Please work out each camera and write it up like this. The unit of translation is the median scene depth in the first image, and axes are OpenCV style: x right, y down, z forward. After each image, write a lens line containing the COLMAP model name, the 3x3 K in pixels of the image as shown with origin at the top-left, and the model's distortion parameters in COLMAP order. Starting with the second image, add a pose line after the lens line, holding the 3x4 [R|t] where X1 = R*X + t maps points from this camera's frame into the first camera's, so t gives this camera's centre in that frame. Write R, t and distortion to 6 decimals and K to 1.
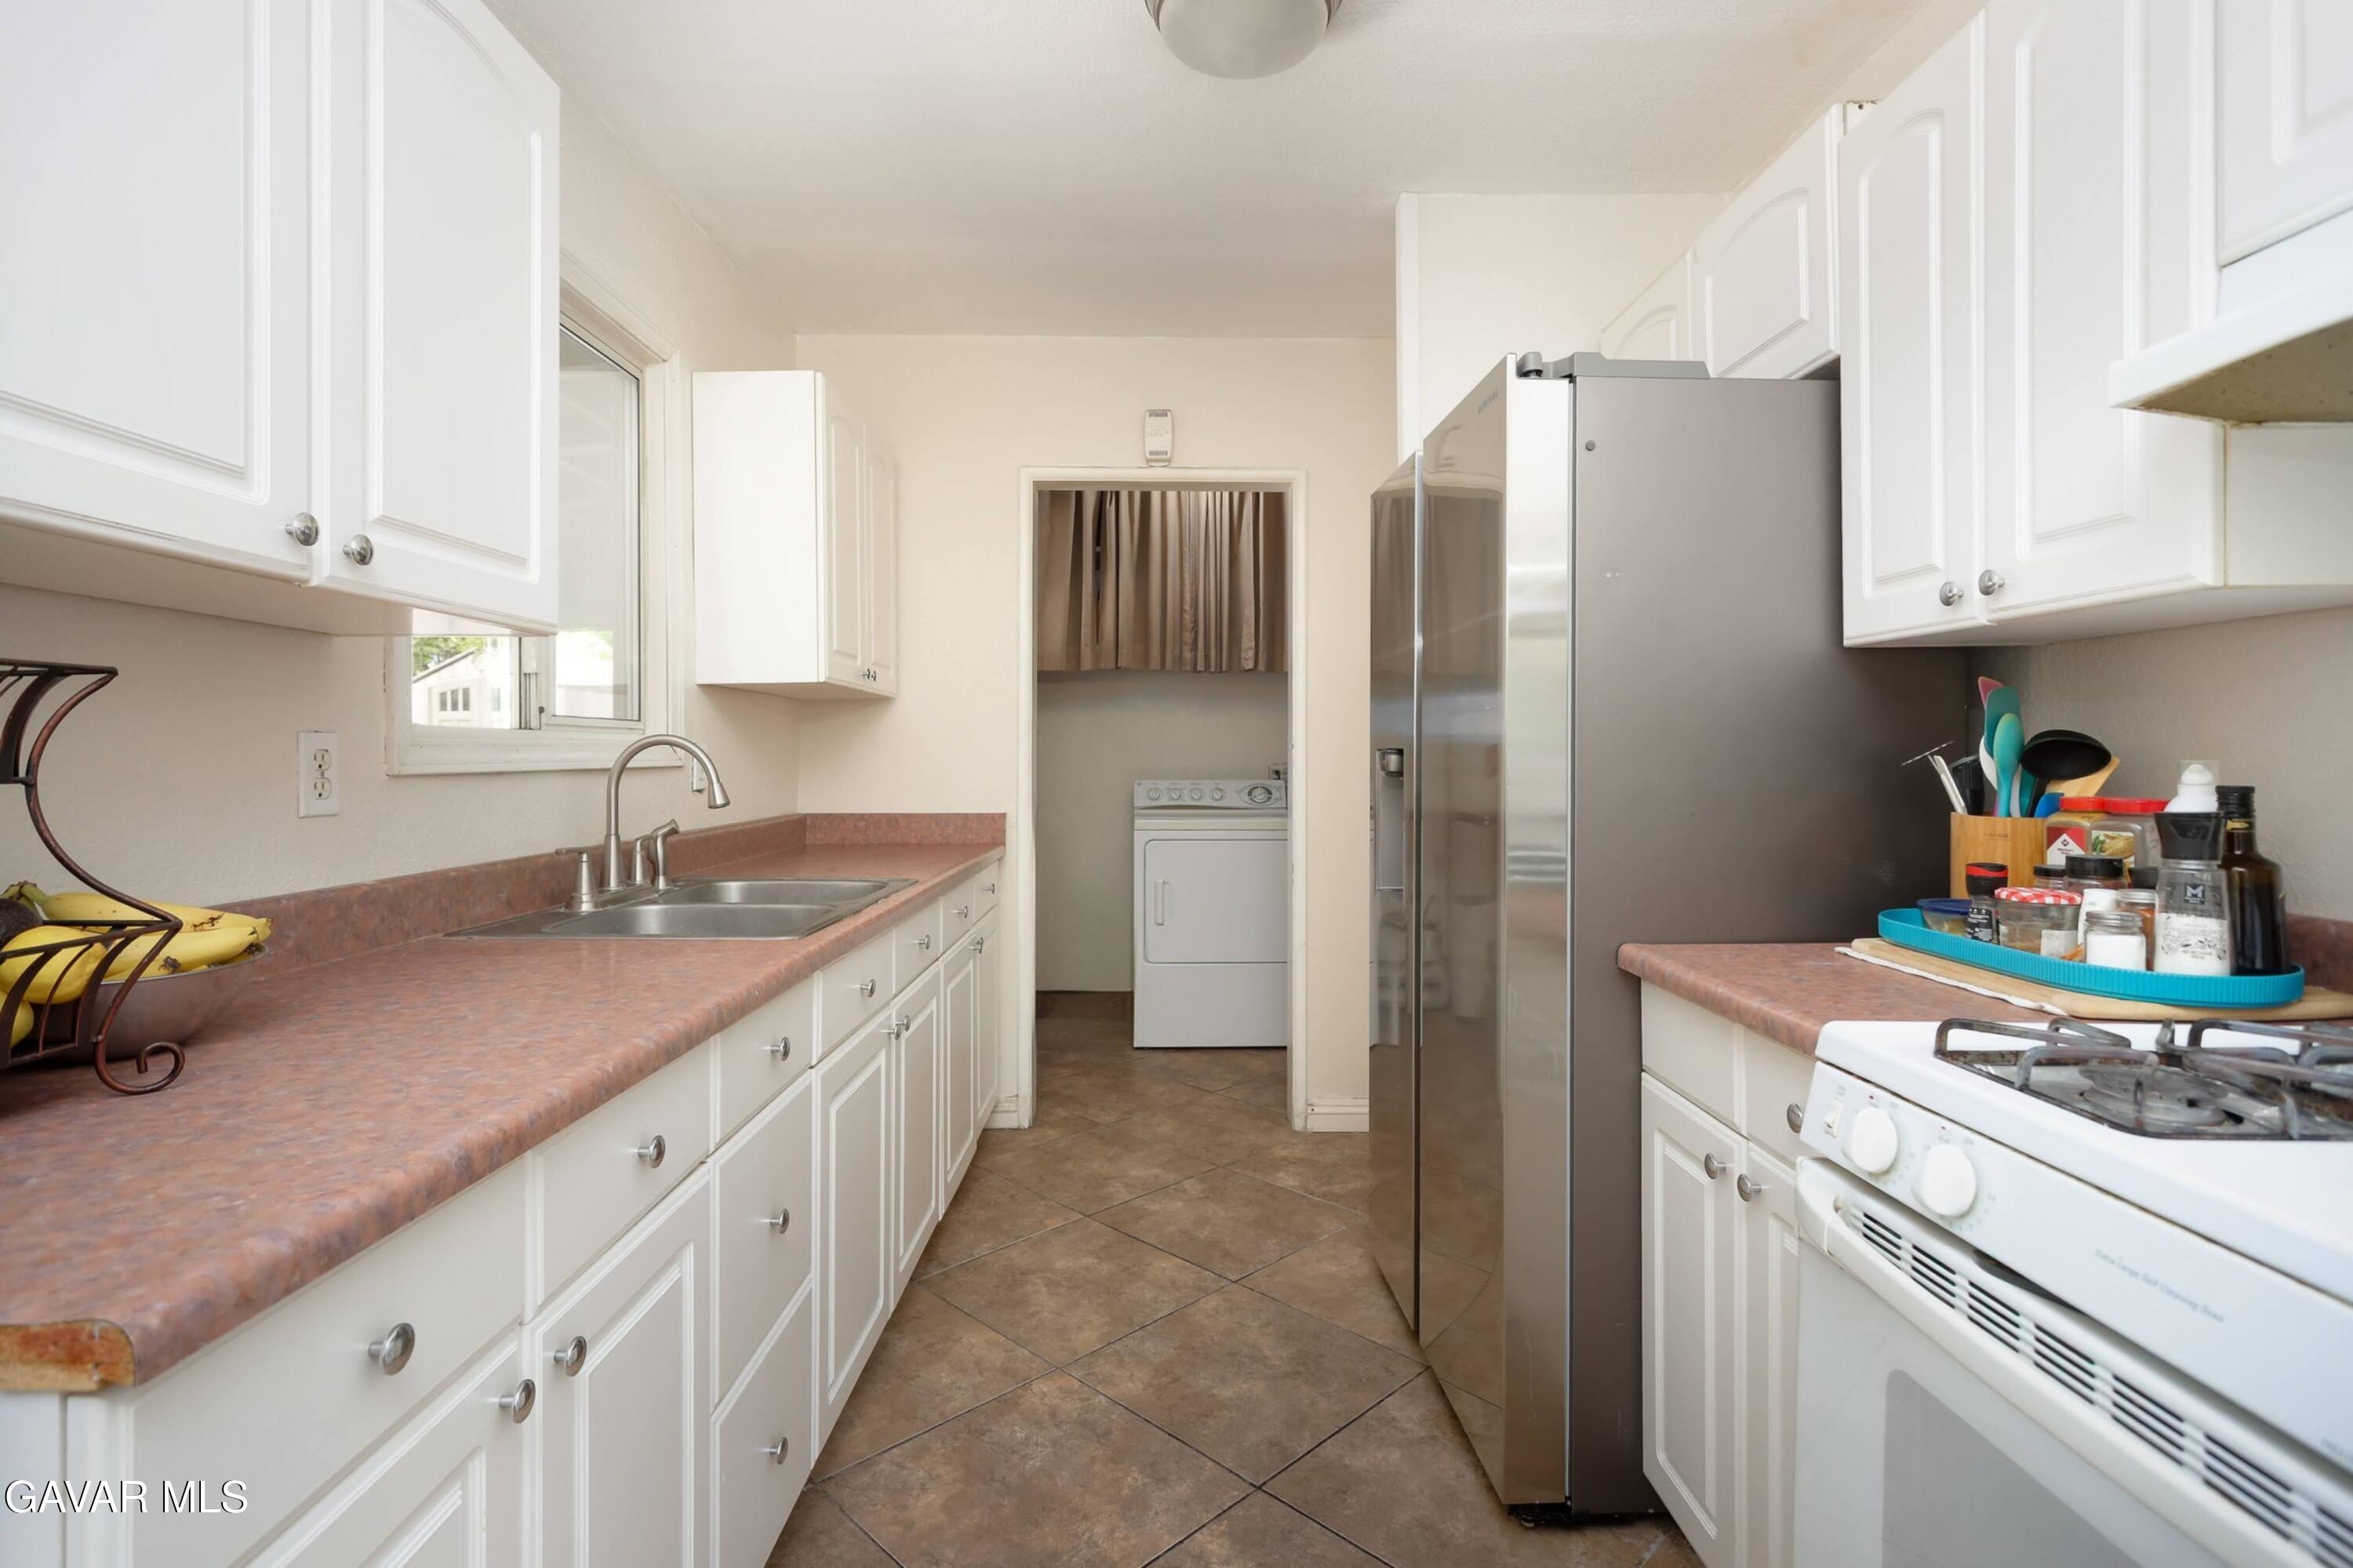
lens RADIAL K [[1145.4, 0, 1172.6], [0, 1145.4, 756.5], [0, 0, 1]] dist [-0.000346, 0.001567]
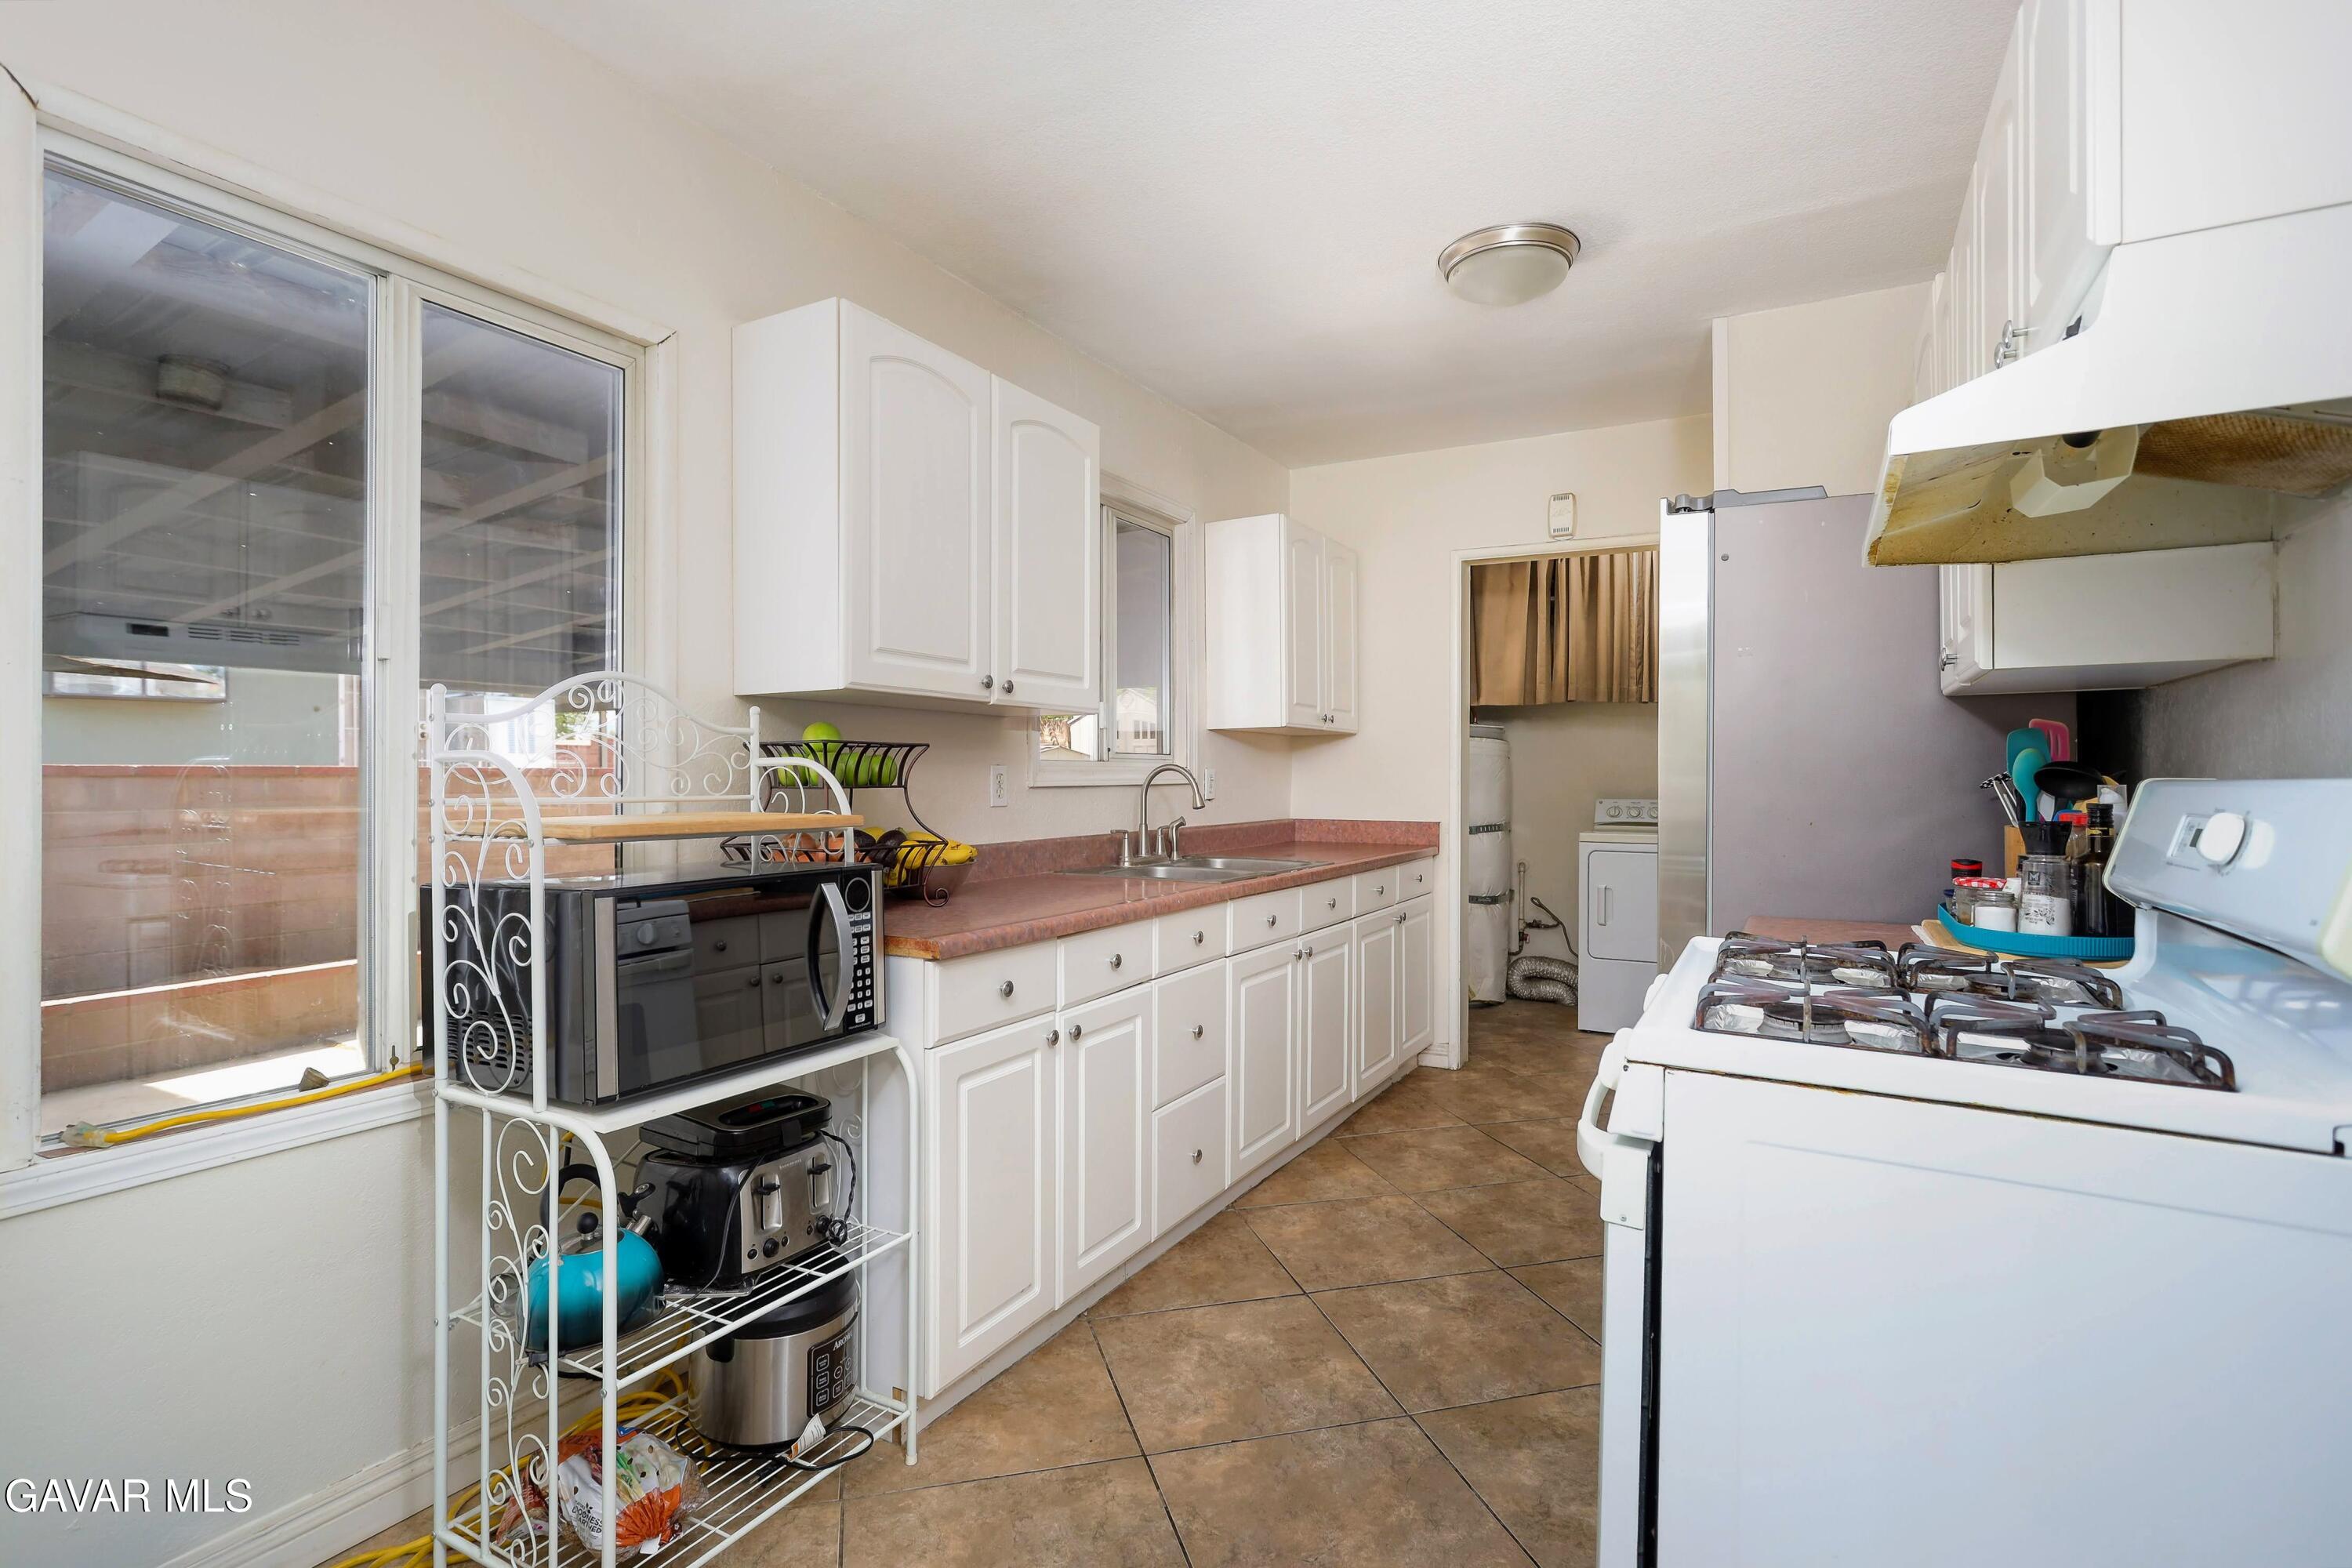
lens RADIAL K [[1142.5, 0, 1164.6], [0, 1142.5, 785.7], [0, 0, 1]] dist [0.000231, 0.002284]
pose [[0.868220, 0.007065, -0.496129, 0.370889], [-0.003155, 0.999957, 0.008718, -0.002617], [0.496169, -0.006004, 0.868205, -0.440581]]
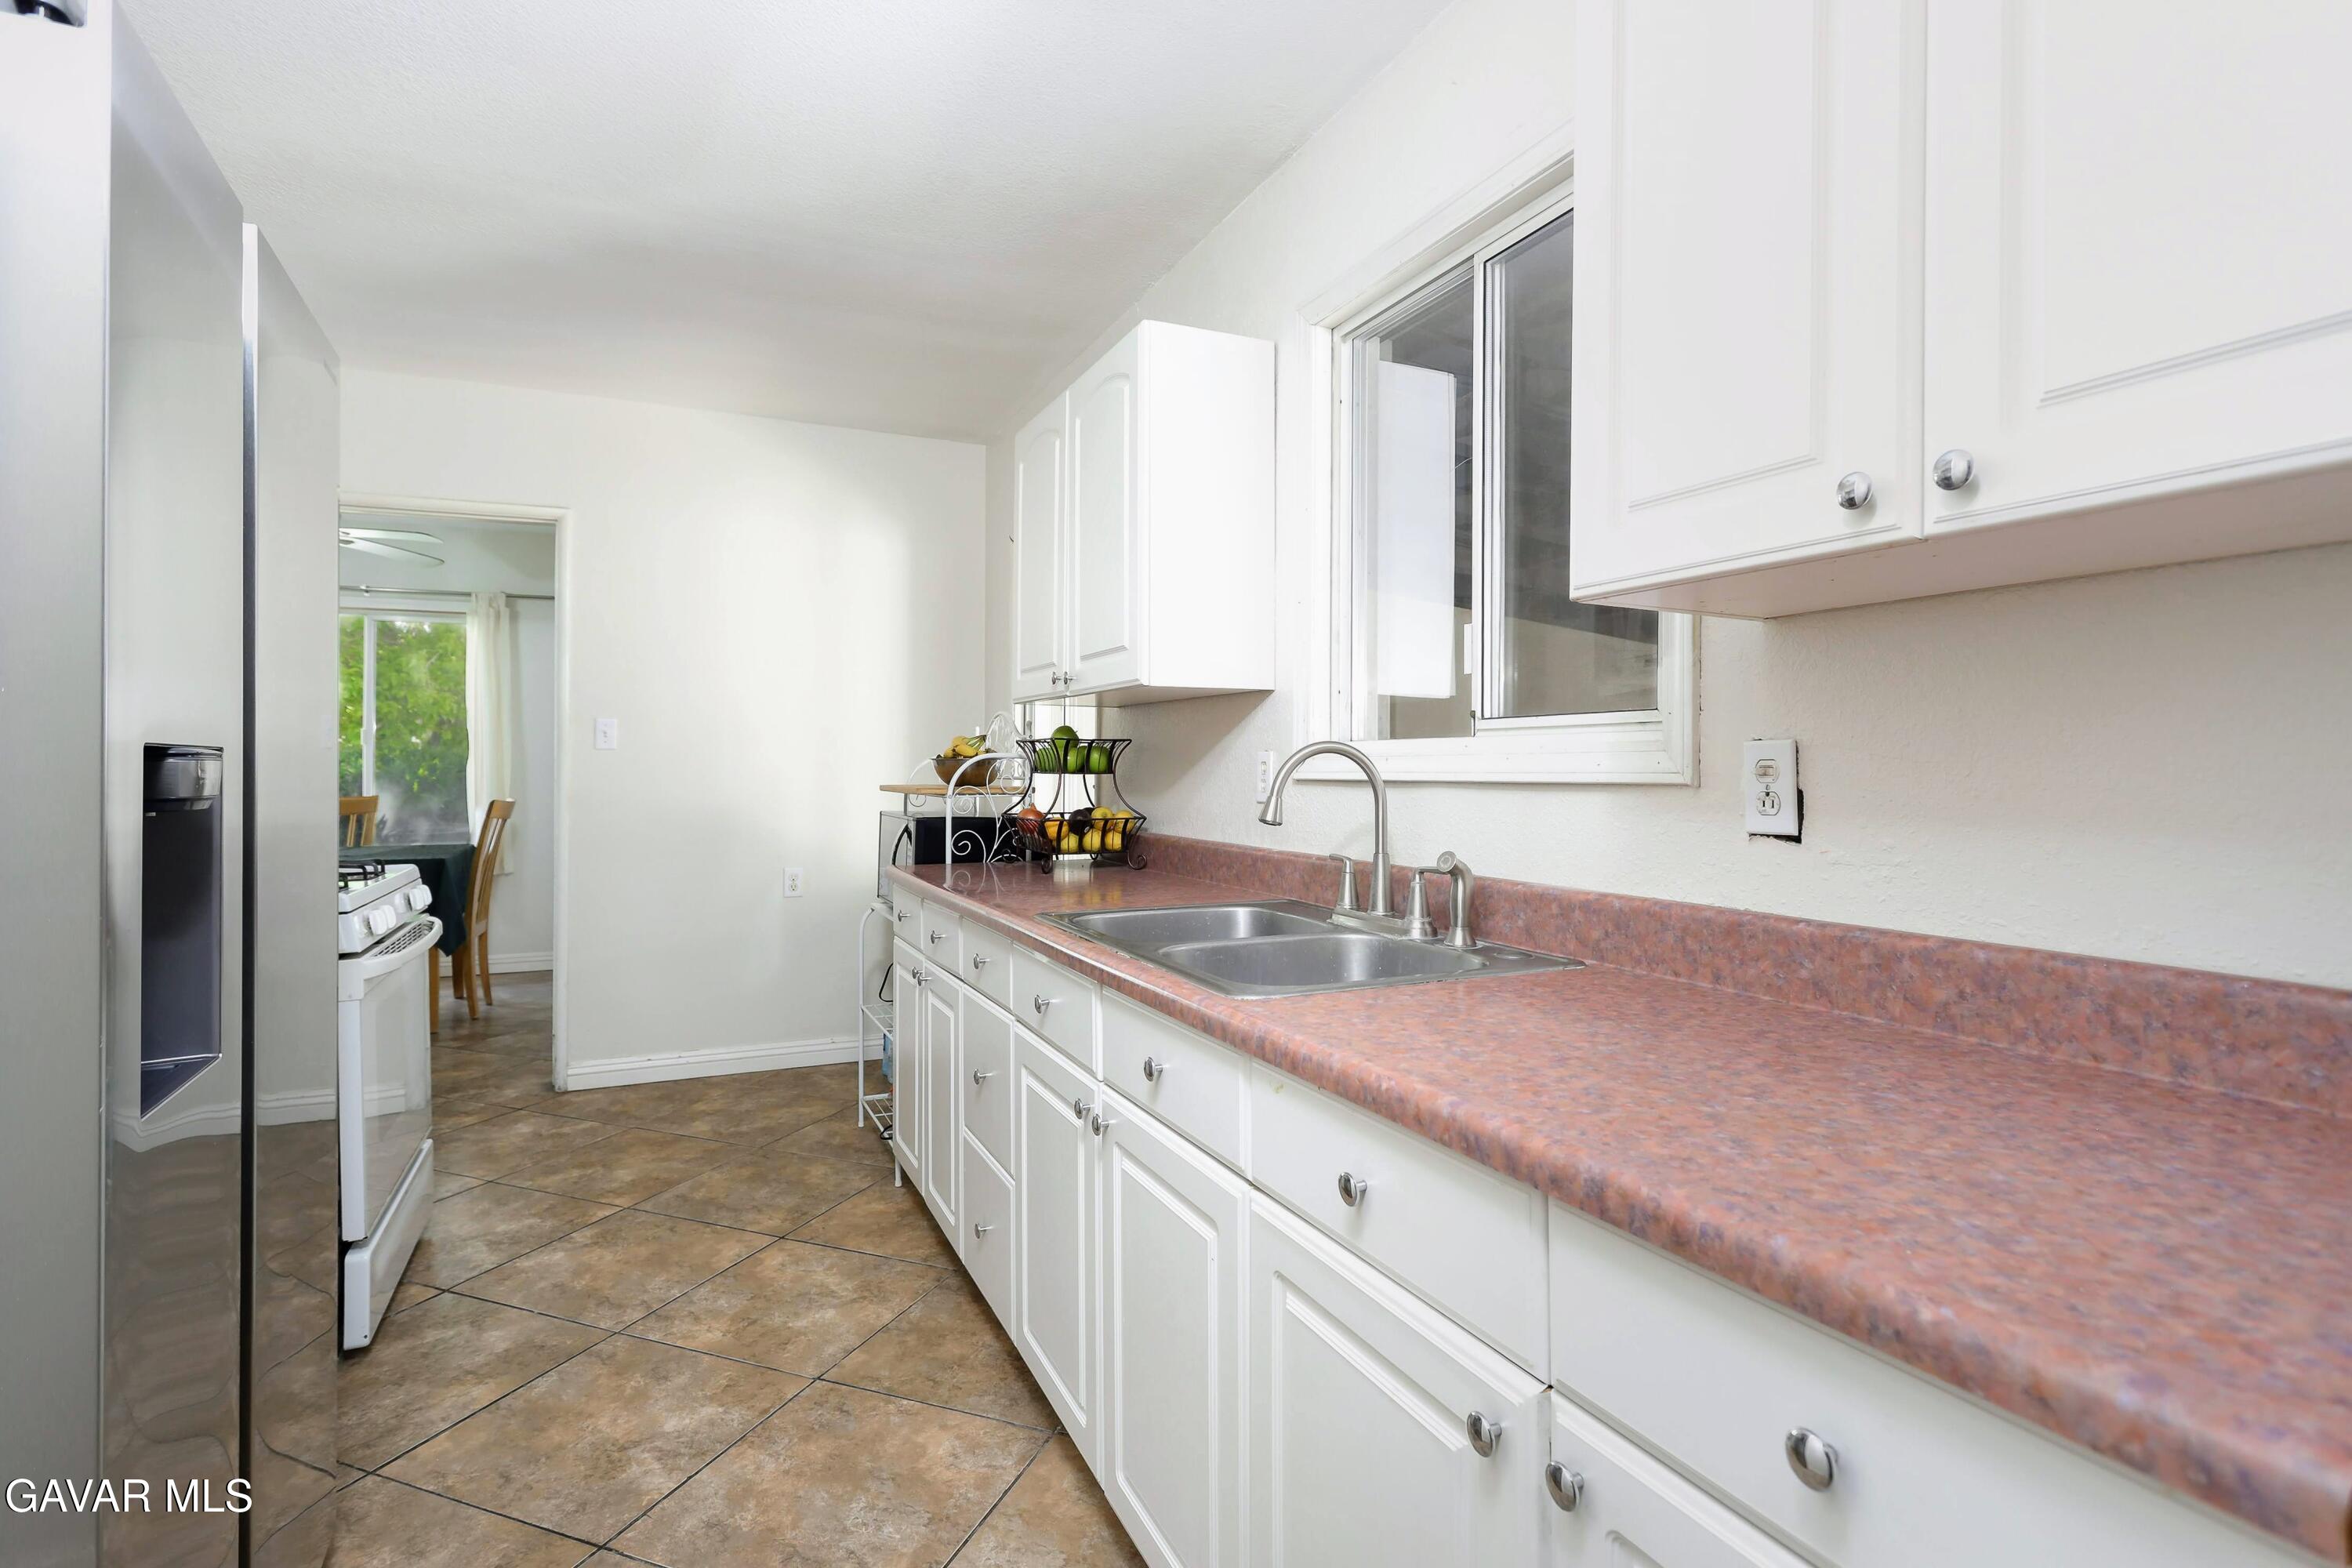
lens RADIAL K [[1142.5, 0, 1164.6], [0, 1142.5, 785.7], [0, 0, 1]] dist [0.000231, 0.002284]
pose [[-0.914457, 0.002214, -0.404677, 0.026859], [-0.004163, 0.999881, 0.014878, 0.001772], [0.404661, 0.015290, -0.914339, 1.758059]]
